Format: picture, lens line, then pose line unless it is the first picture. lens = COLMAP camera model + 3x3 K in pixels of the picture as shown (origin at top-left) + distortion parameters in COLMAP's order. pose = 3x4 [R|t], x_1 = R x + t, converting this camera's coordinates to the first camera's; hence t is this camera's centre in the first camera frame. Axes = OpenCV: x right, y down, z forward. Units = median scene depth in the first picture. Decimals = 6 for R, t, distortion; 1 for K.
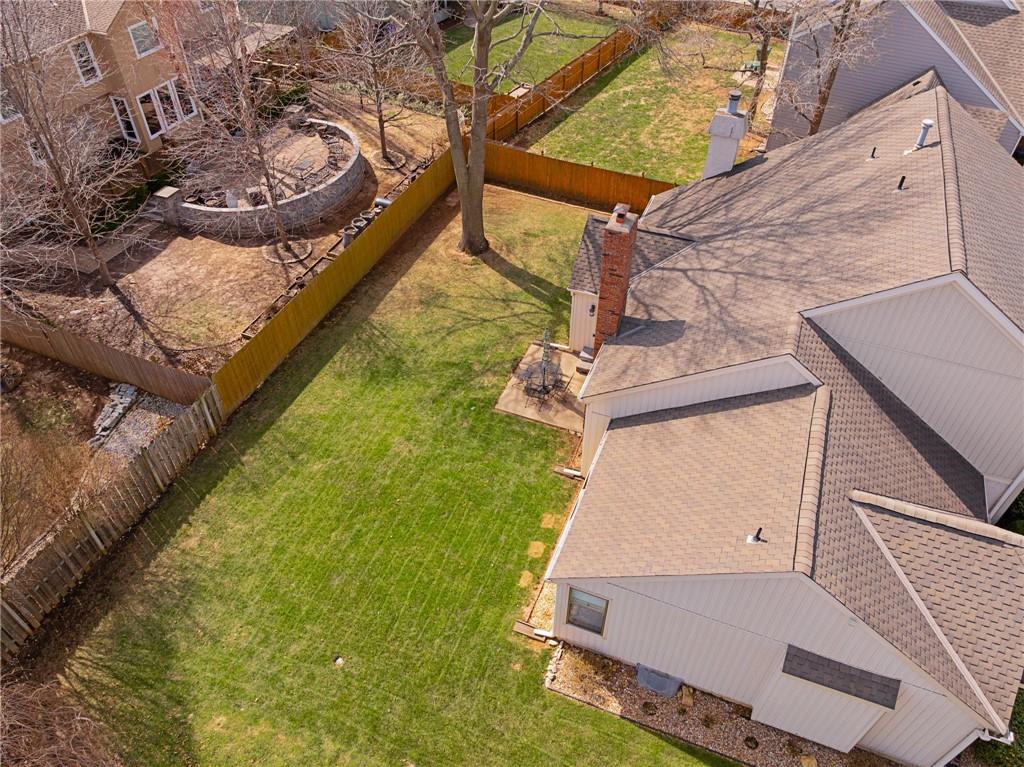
lens RADIAL K [[718.8, 0, 512.0], [0, 718.8, 383.5], [0, 0, 1]] dist [-0.042146, -0.000196]
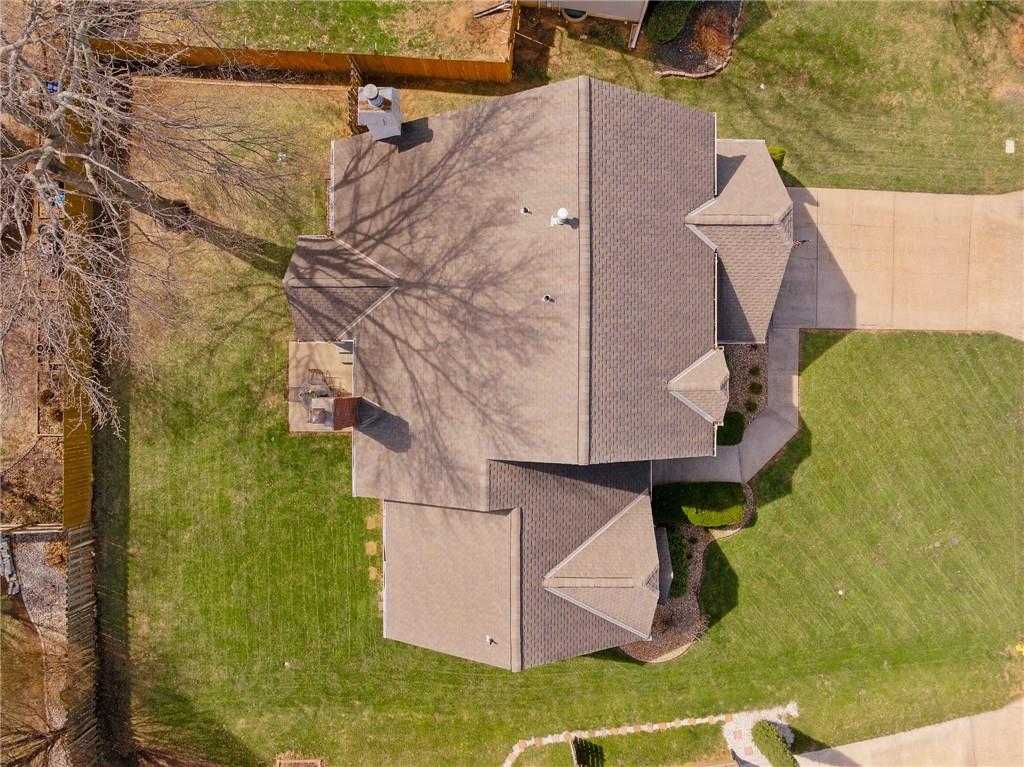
lens RADIAL K [[723.6, 0, 512.0], [0, 723.6, 383.5], [0, 0, 1]] dist [-0.033503, 0.000478]
pose [[0.927409, -0.373816, -0.013221, 0.407362], [0.266961, 0.636724, 0.723405, -0.877677], [-0.262002, -0.674422, 0.690297, 0.155819]]
